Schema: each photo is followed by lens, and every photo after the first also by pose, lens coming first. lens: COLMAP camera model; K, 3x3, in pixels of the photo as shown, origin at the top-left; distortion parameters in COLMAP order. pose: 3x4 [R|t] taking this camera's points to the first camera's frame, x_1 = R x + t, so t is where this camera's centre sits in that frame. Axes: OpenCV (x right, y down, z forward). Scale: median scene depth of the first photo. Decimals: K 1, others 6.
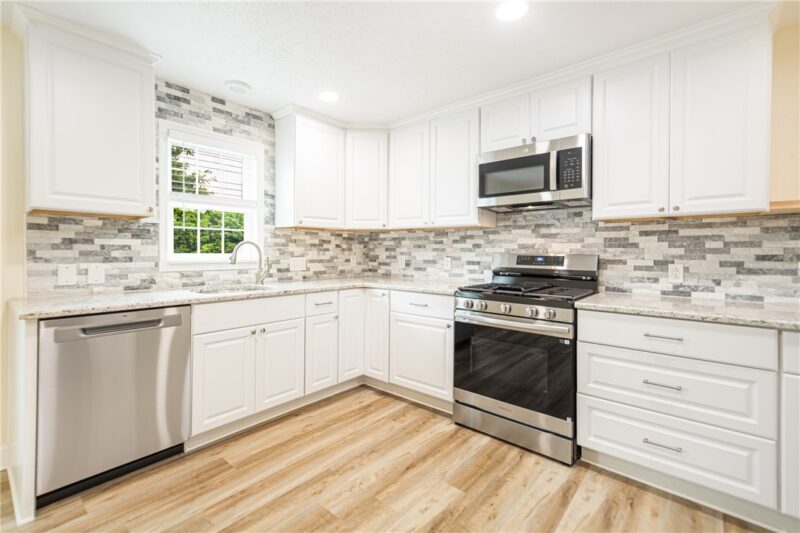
lens RADIAL K [[375.5, 0, 393.8], [0, 375.5, 253.2], [0, 0, 1]] dist [0.014915, 0.004532]
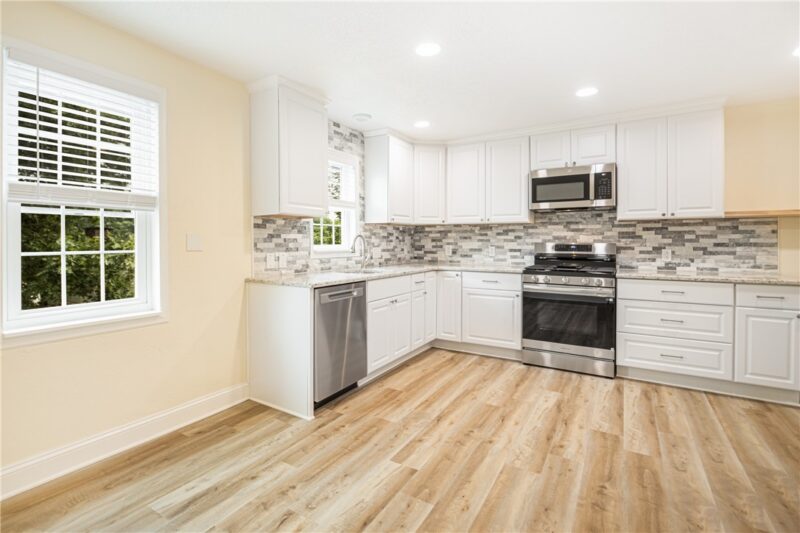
lens RADIAL K [[375.5, 0, 414.2], [0, 375.5, 239.9], [0, 0, 1]] dist [0.014915, 0.004532]
pose [[0.988090, -0.005051, 0.153796, -0.481126], [0.006376, 0.999947, -0.008120, -0.003236], [-0.153747, 0.009004, 0.988069, -0.348876]]
